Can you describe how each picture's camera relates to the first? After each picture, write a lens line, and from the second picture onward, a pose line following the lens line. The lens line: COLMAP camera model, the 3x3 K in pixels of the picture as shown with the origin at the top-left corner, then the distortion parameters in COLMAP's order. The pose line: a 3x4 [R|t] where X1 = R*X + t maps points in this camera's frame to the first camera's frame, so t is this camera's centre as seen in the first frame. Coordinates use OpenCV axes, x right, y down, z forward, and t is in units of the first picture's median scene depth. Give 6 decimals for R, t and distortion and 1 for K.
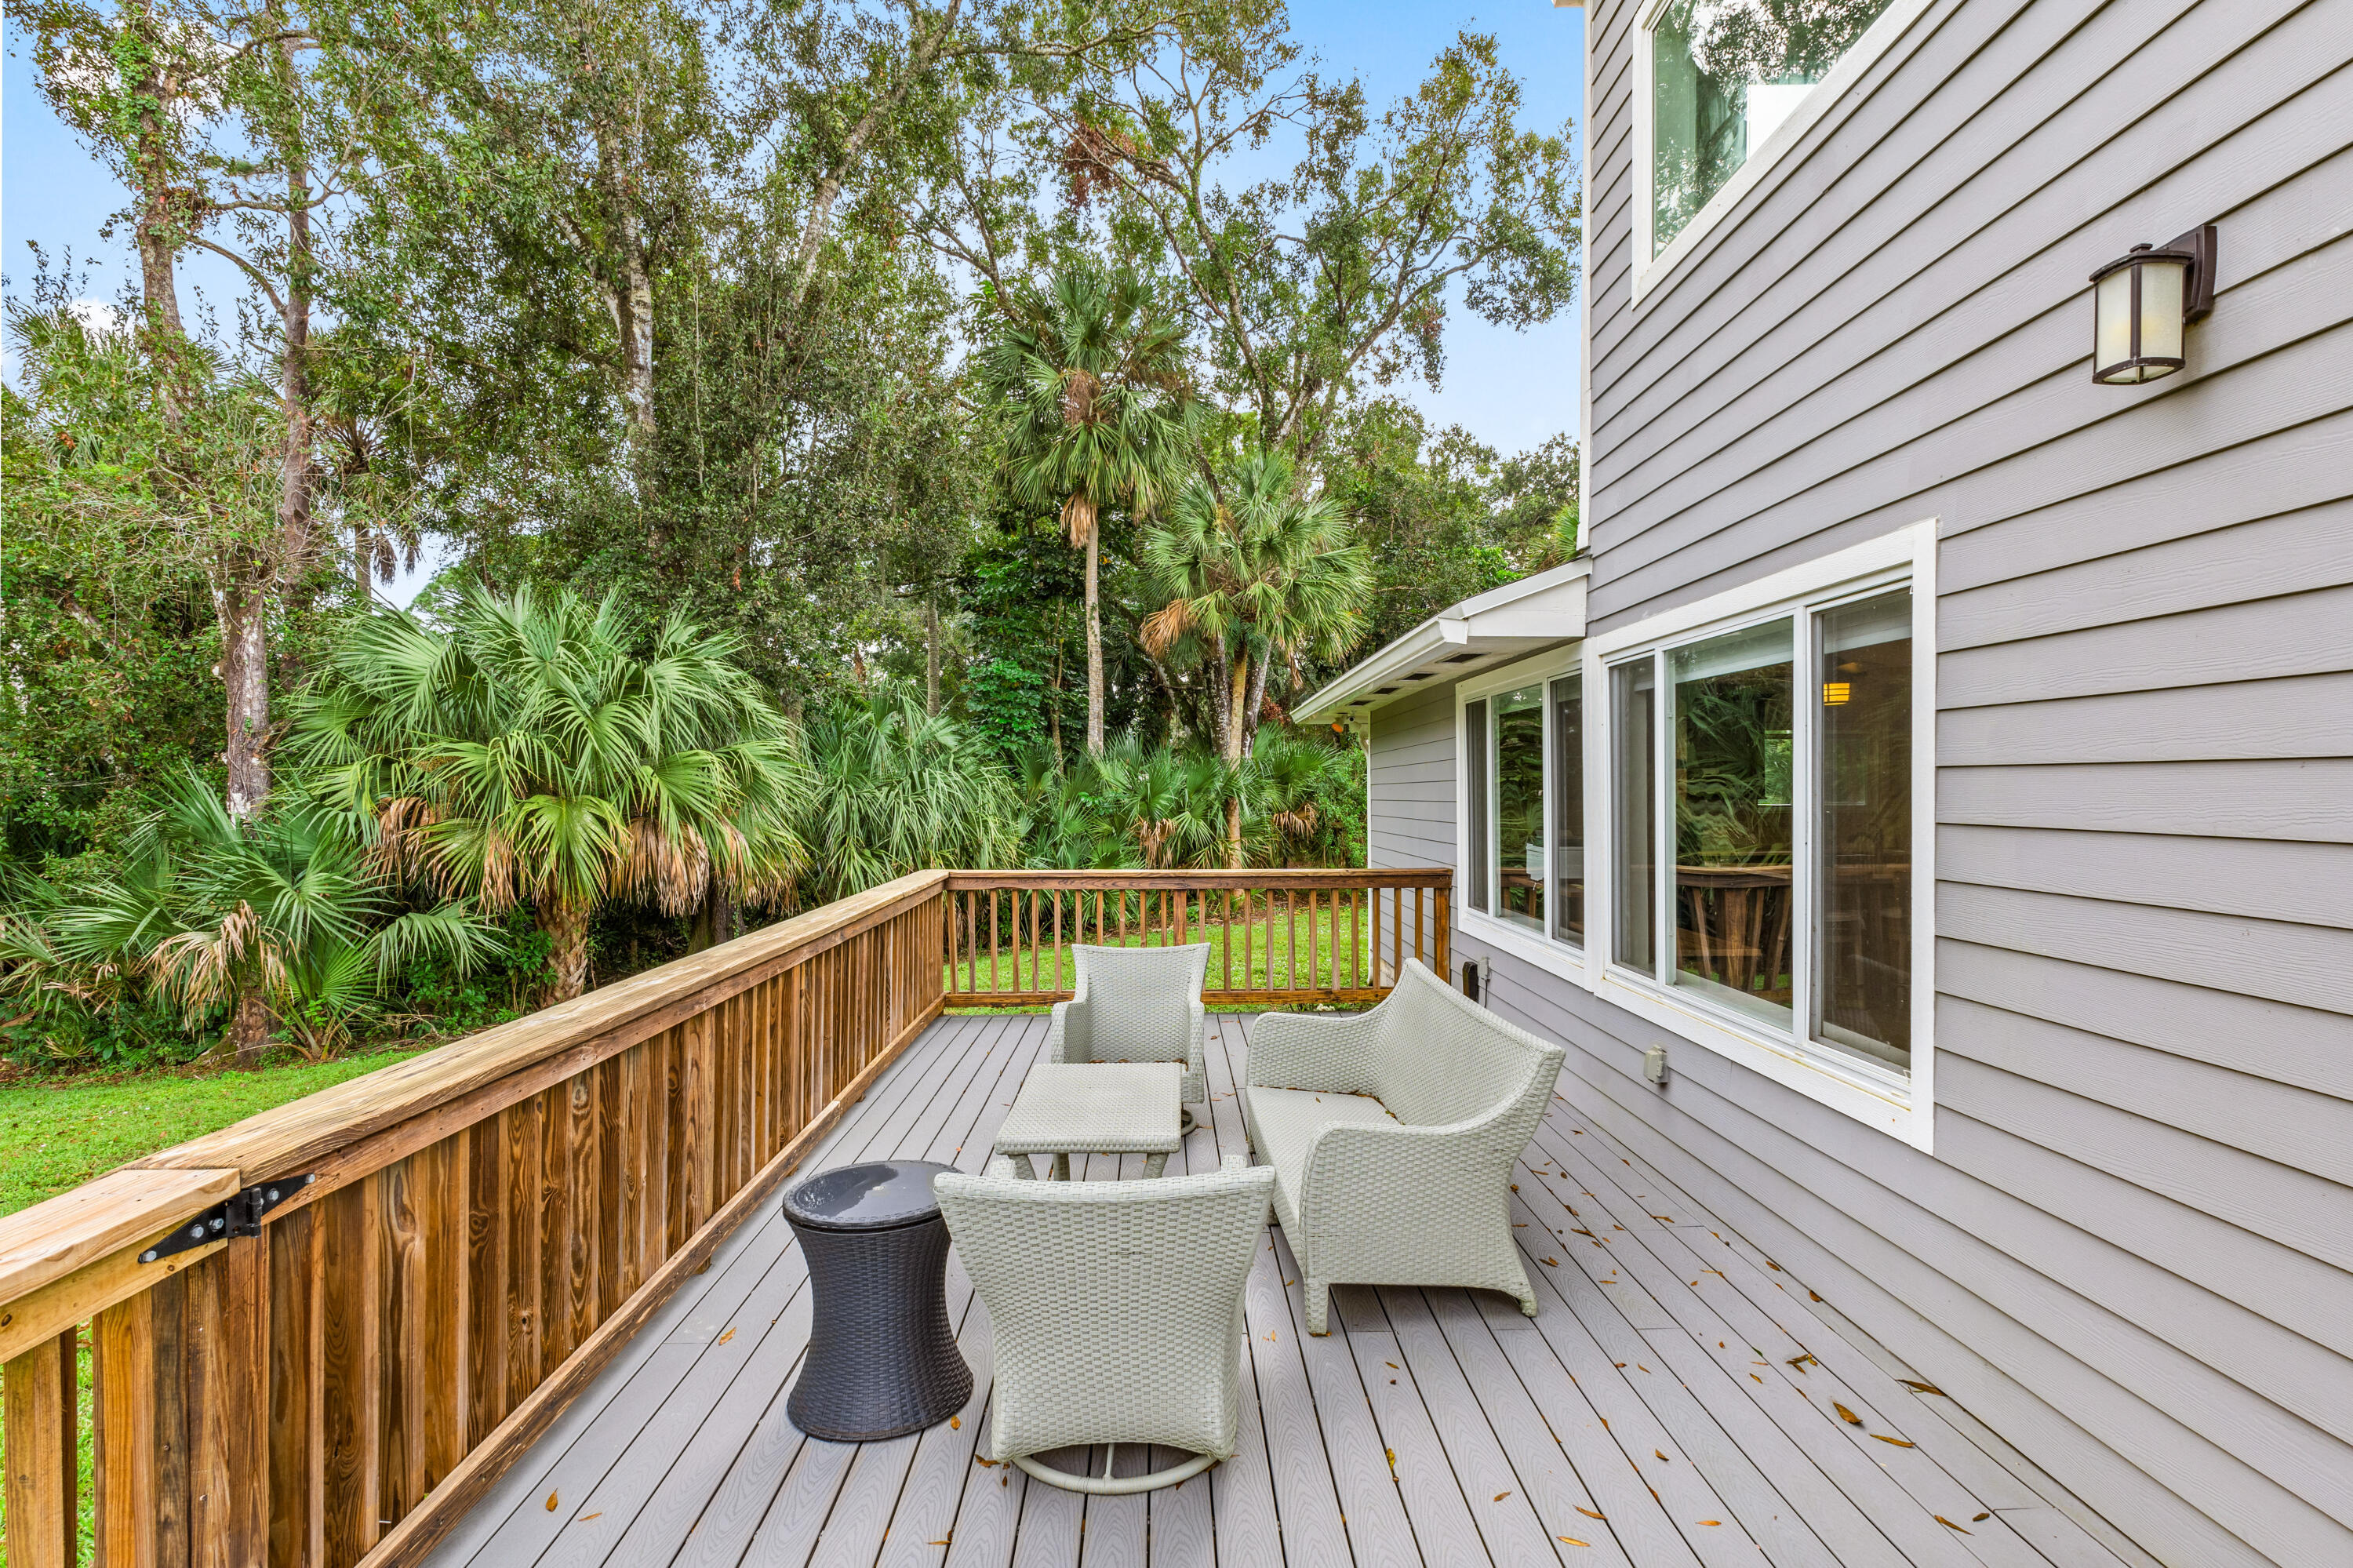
lens RADIAL K [[1165.7, 0, 1185.3], [0, 1165.7, 793.1], [0, 0, 1]] dist [0.000411, 0.000225]
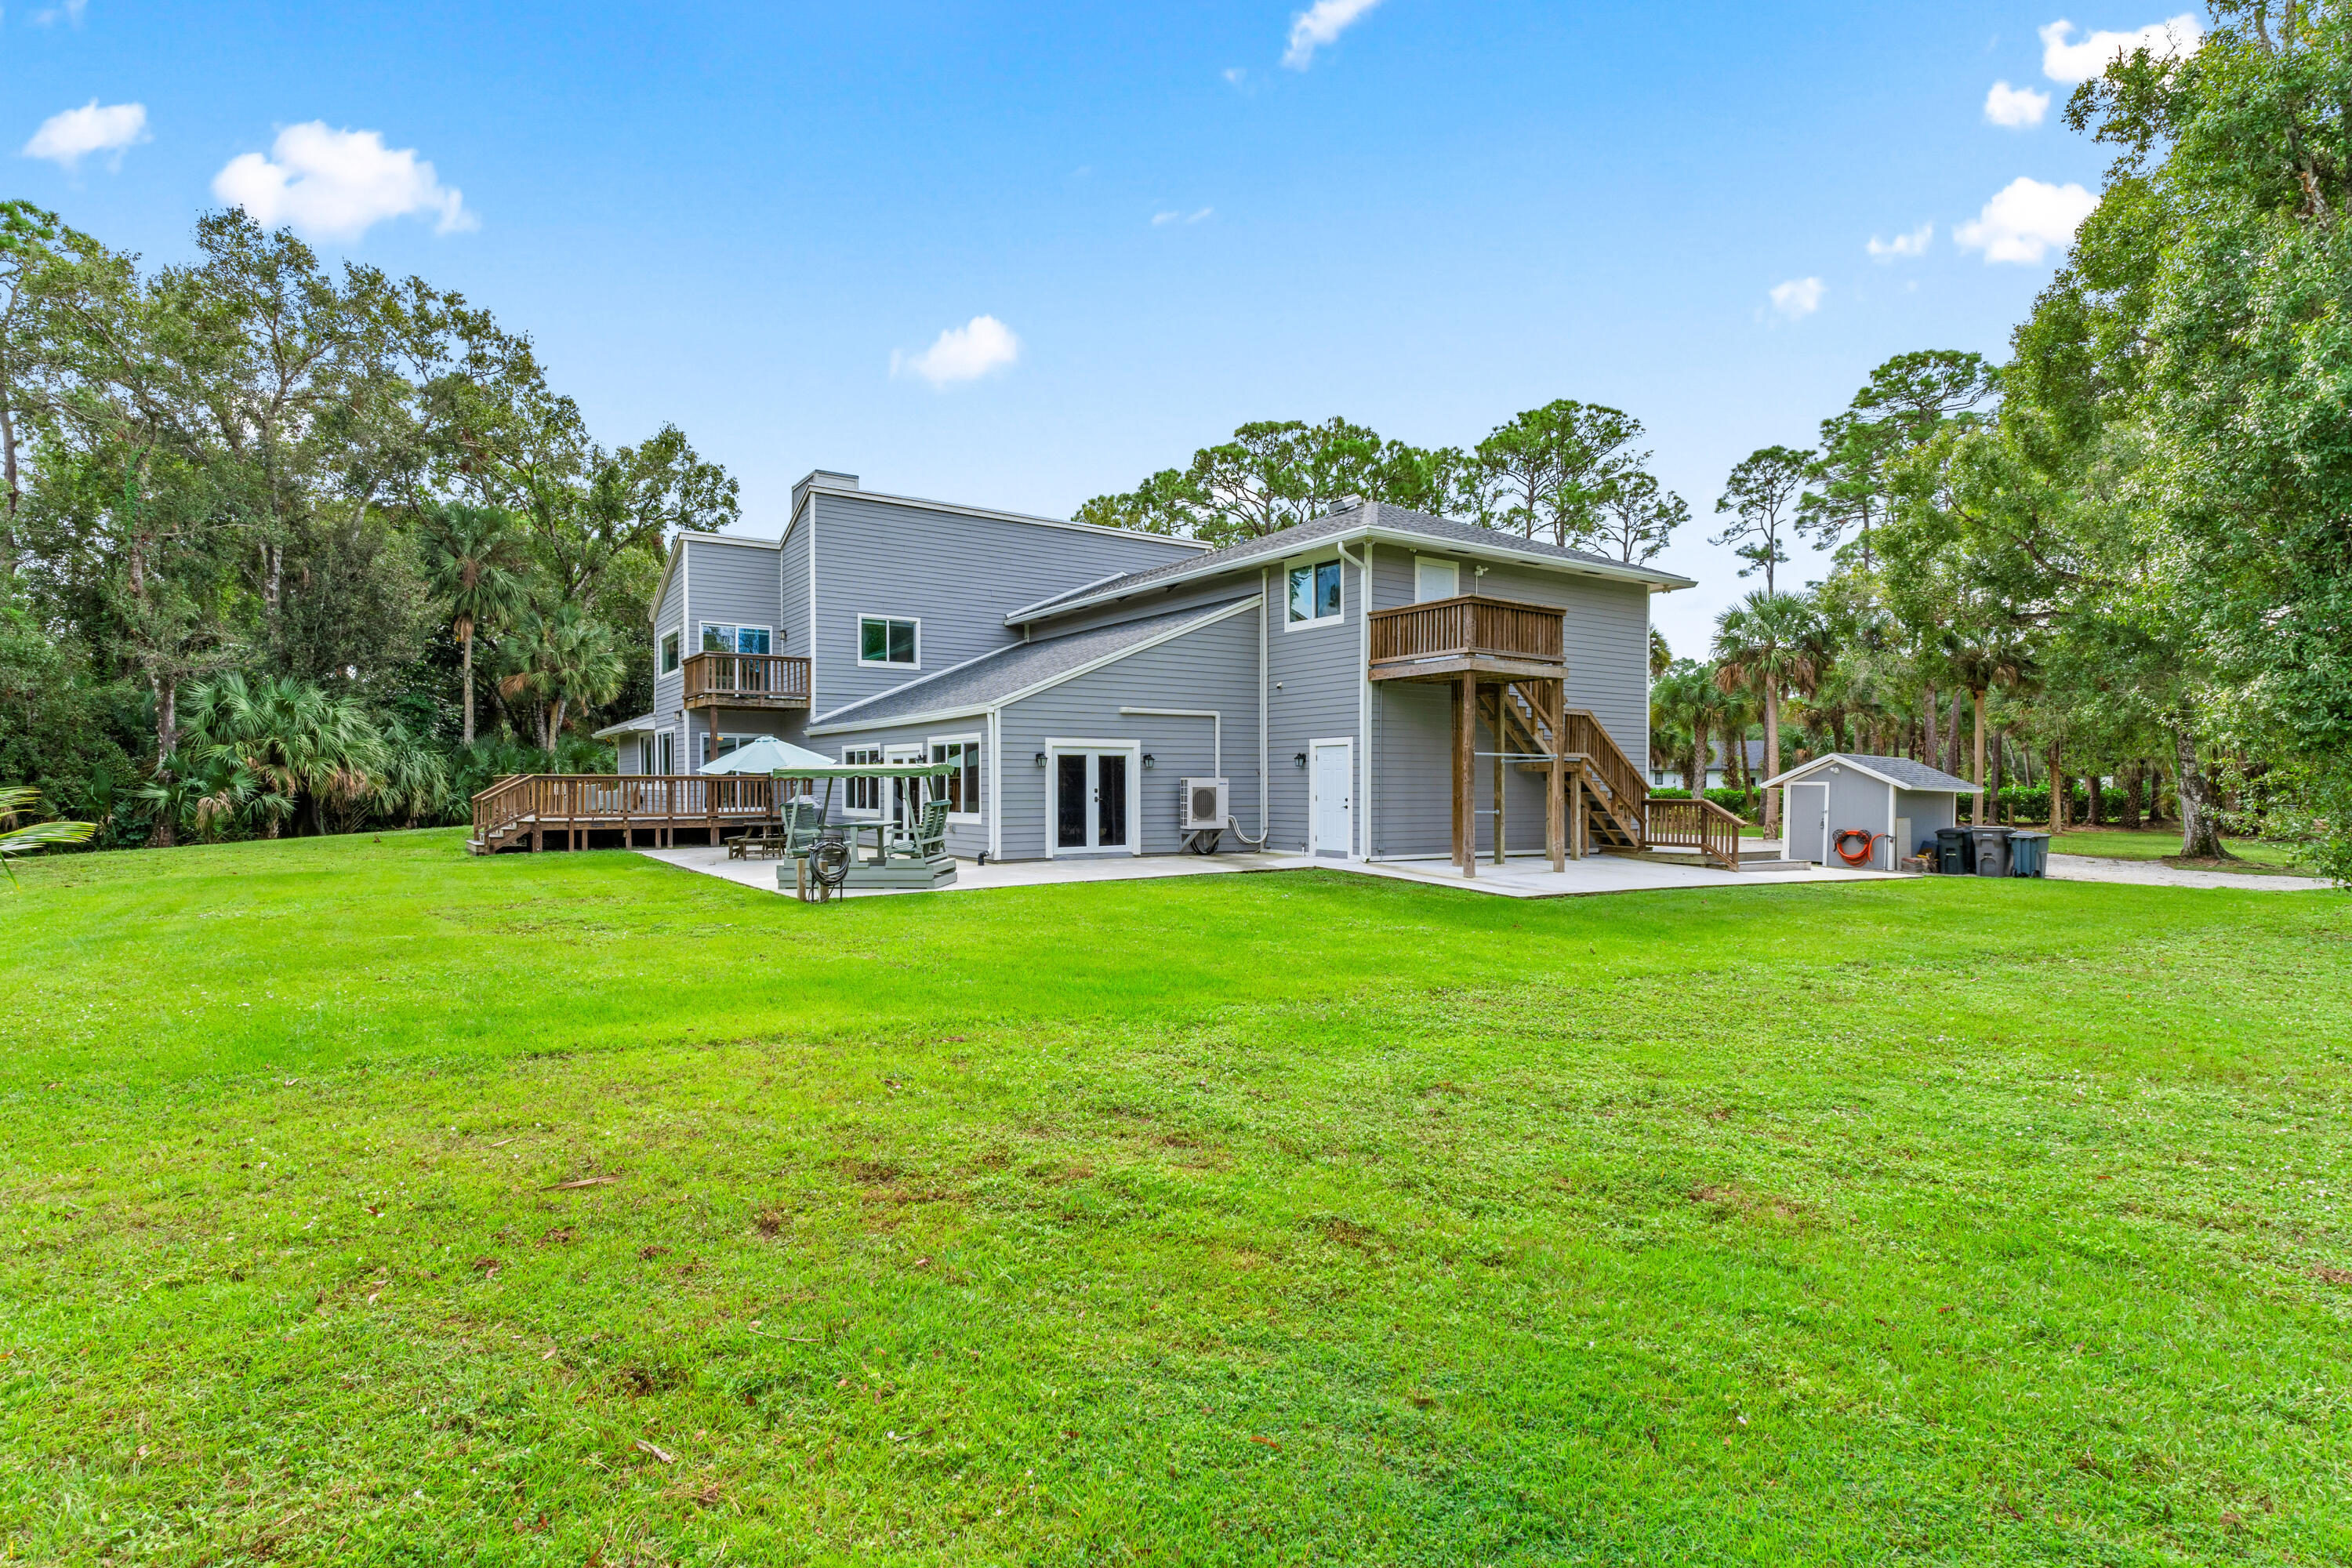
lens RADIAL K [[1165.2, 0, 1184.8], [0, 1165.2, 793.1], [0, 0, 1]] dist [0.000411, 0.000225]
pose [[0.828427, 0.002892, 0.560089, -0.194878], [-0.004231, 0.999990, 0.001095, 0.042605], [-0.560081, -0.003277, 0.828431, -1.411147]]
